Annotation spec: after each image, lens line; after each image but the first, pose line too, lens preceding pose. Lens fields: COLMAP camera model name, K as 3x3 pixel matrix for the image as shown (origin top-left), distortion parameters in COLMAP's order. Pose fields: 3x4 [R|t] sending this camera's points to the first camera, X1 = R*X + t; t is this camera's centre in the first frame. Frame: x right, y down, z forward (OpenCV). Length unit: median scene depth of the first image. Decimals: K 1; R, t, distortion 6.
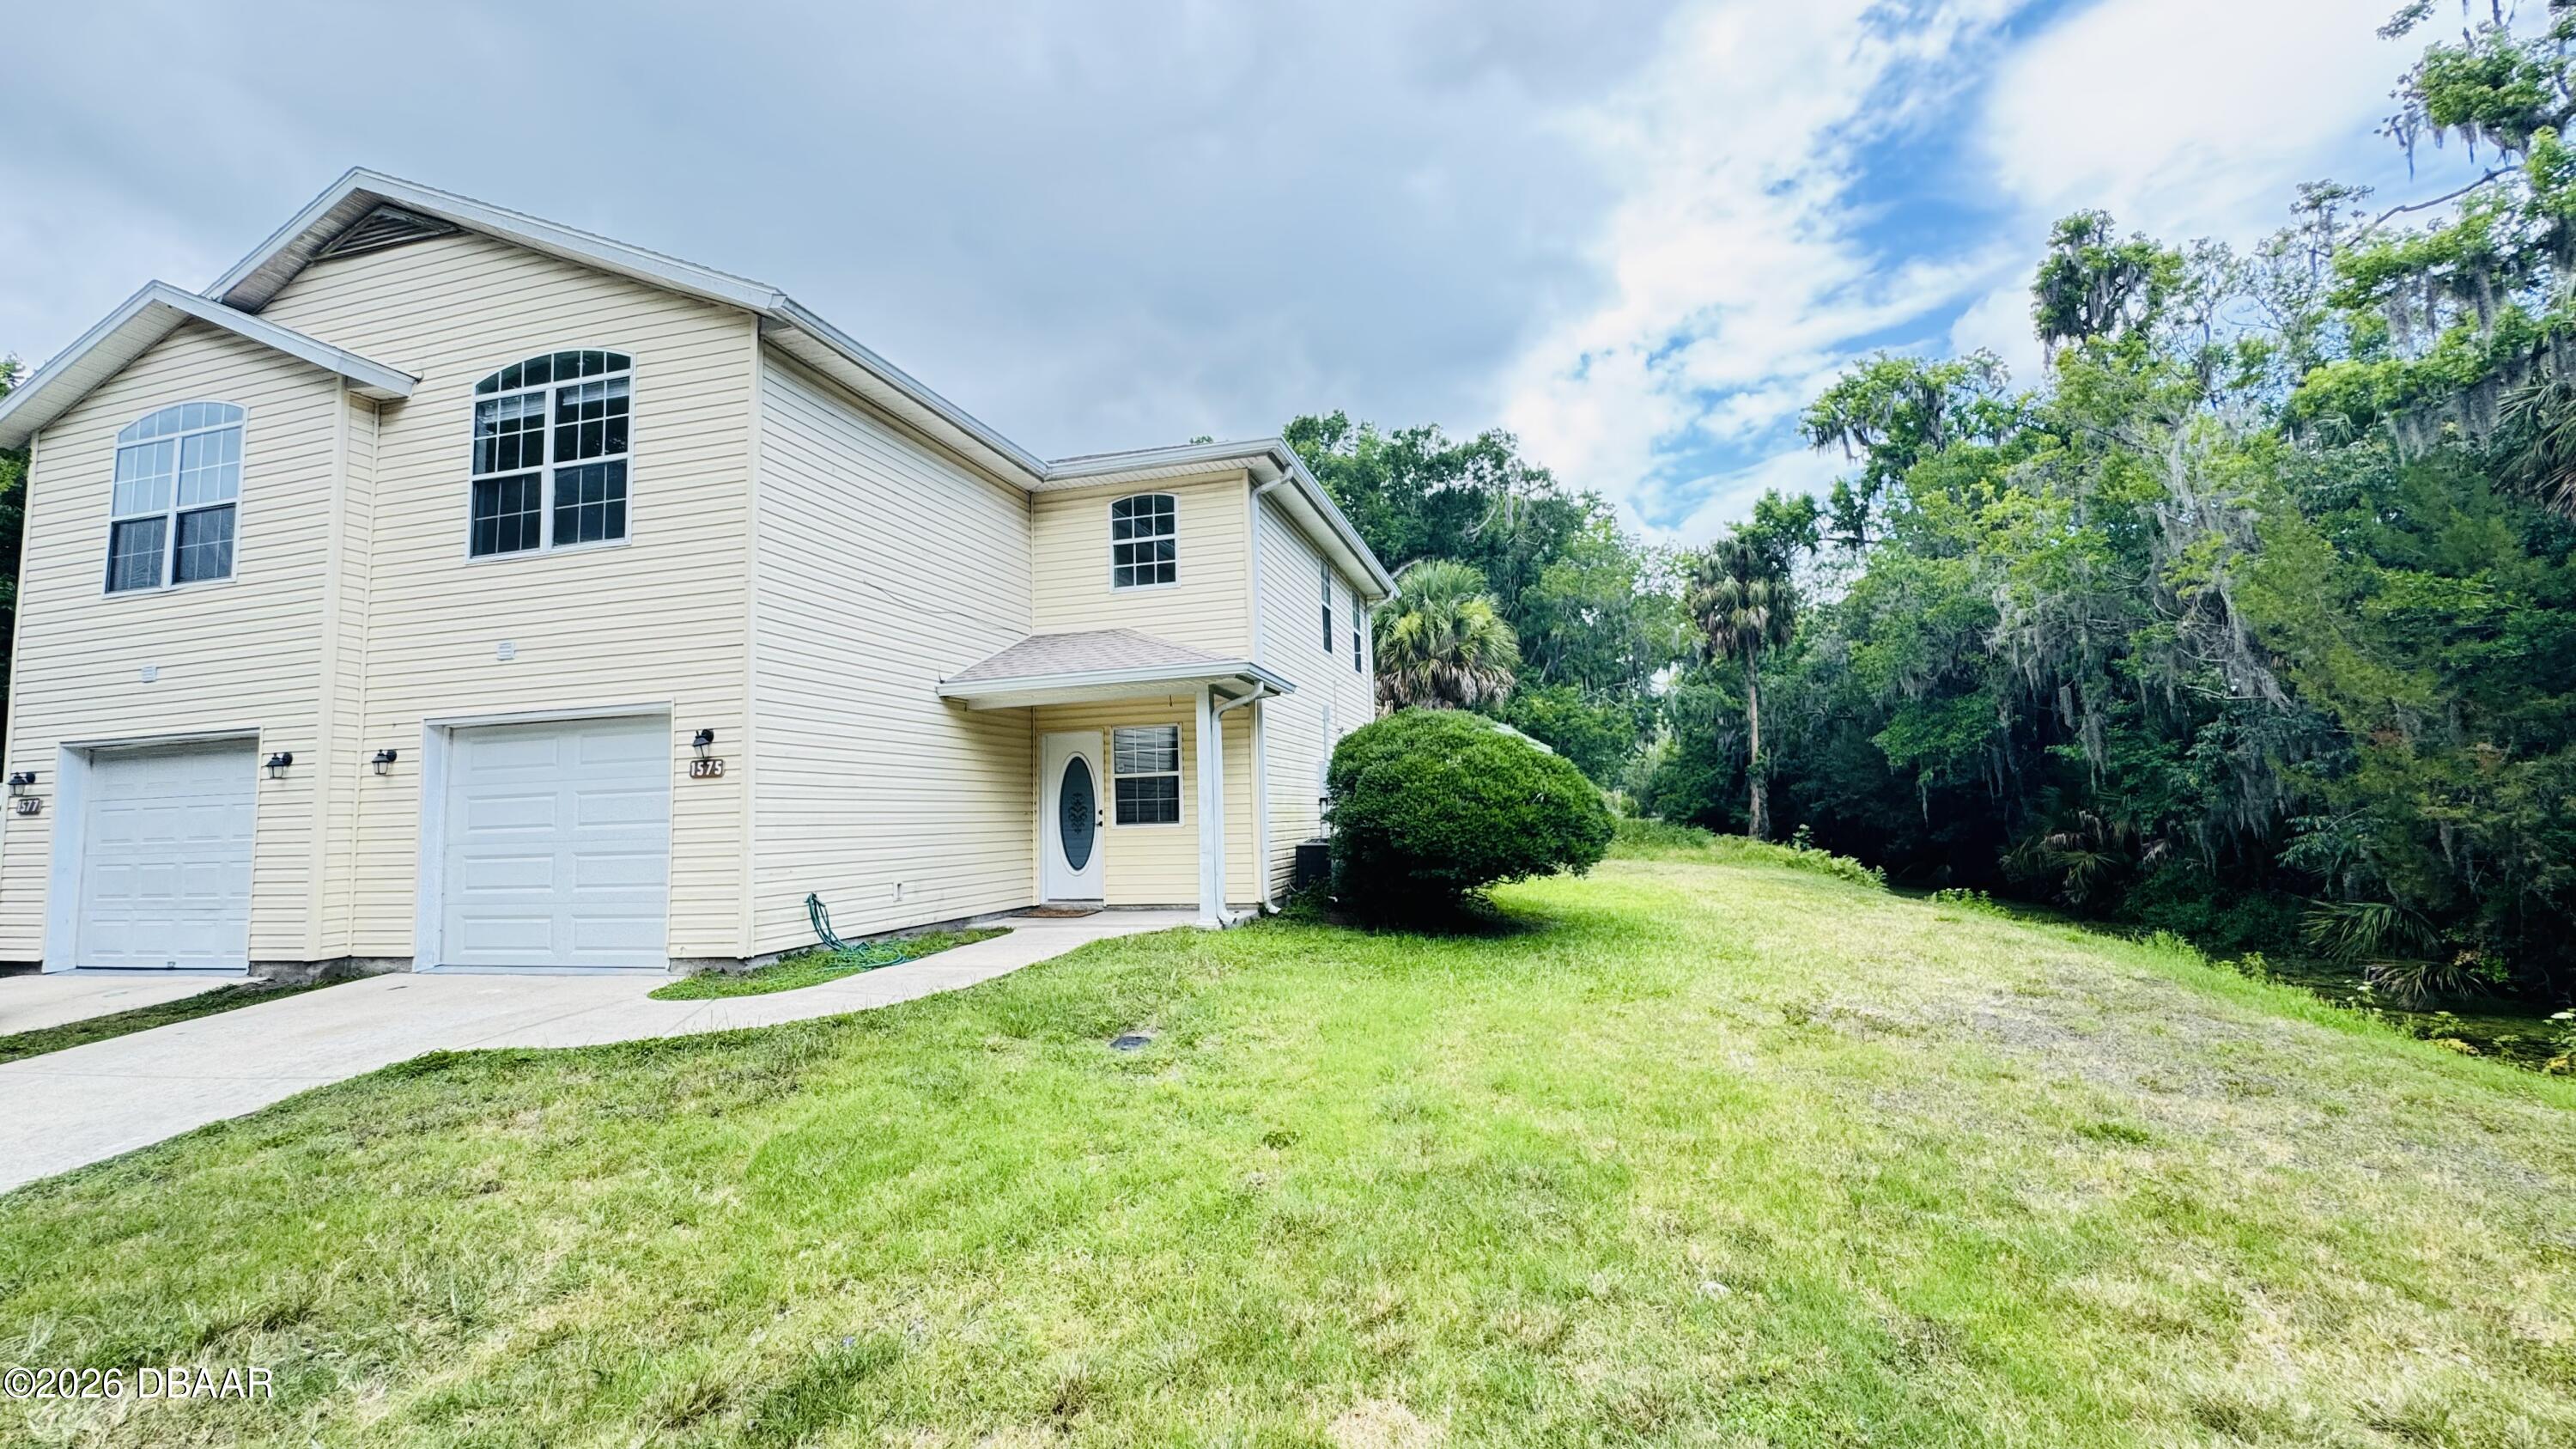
lens RADIAL K [[1029.4, 0, 1288.1], [0, 1029.4, 718.7], [0, 0, 1]] dist [-0.001658, -0.000058]
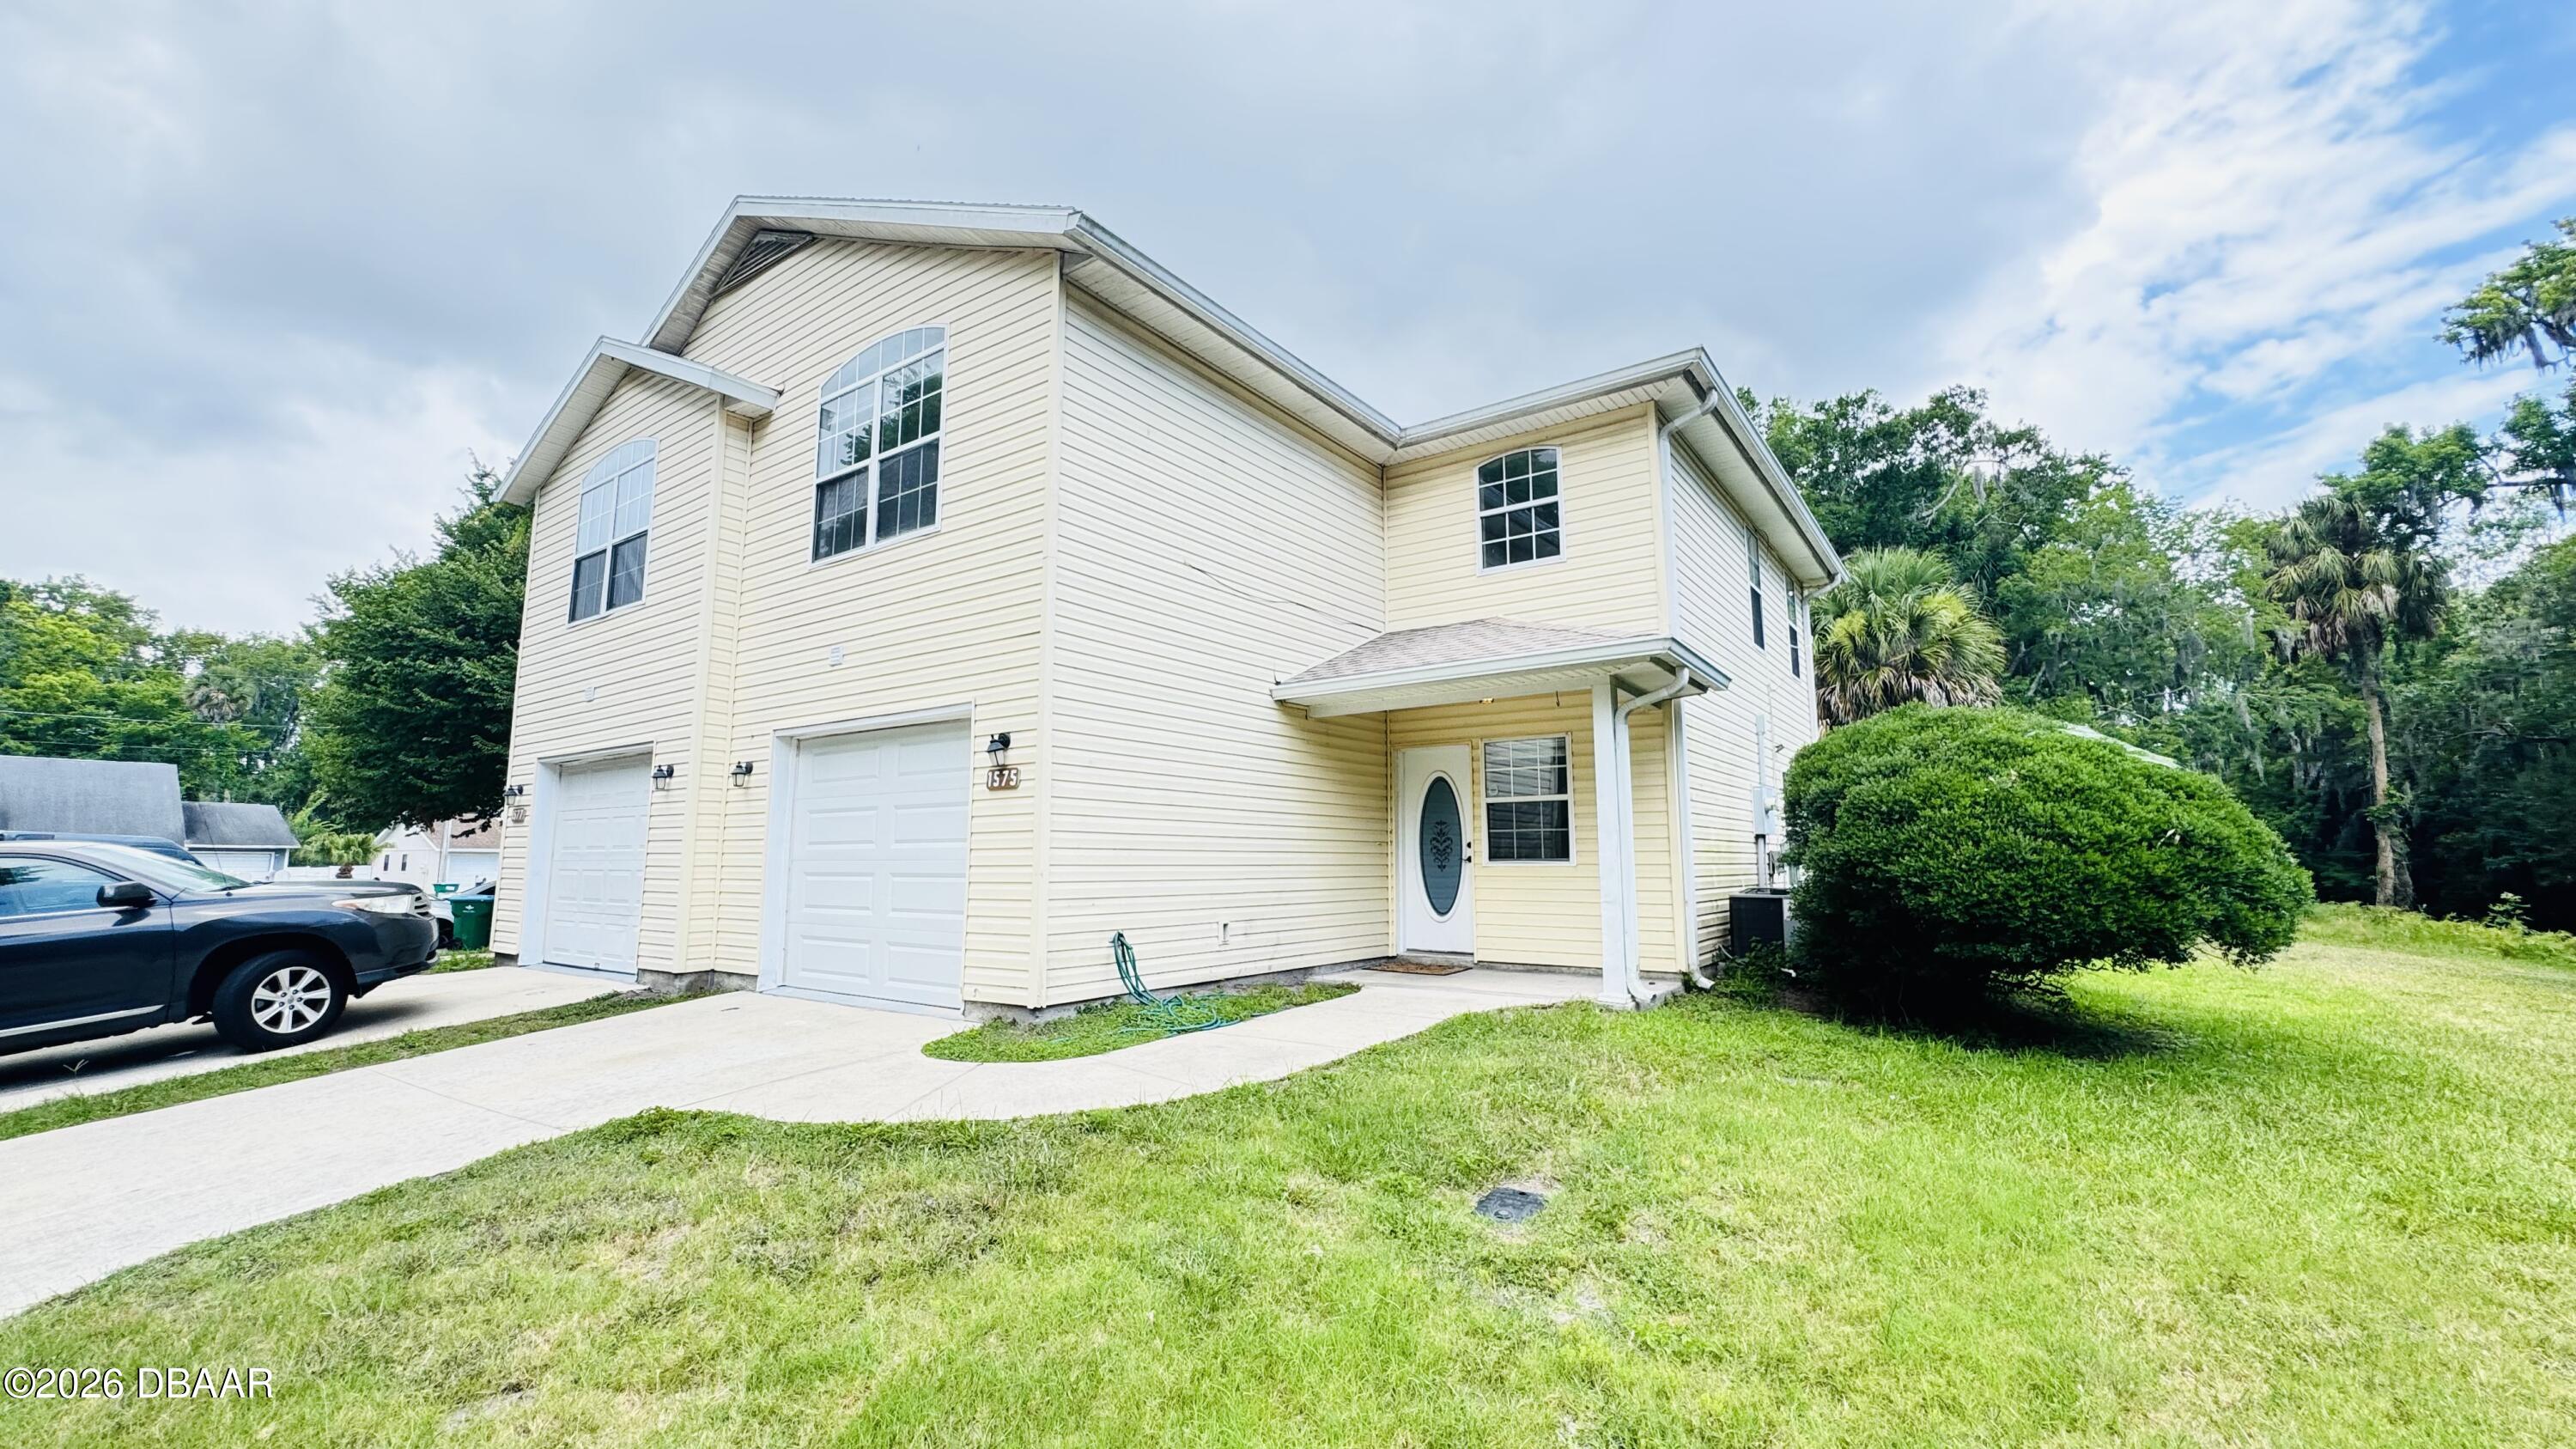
lens RADIAL K [[1029.4, 0, 1288.1], [0, 1029.4, 718.7], [0, 0, 1]] dist [-0.001658, -0.000058]
pose [[0.935880, -0.018388, -0.351839, -0.034424], [0.005662, 0.999293, -0.037164, 0.025205], [0.352274, 0.032789, 0.935322, 0.226985]]
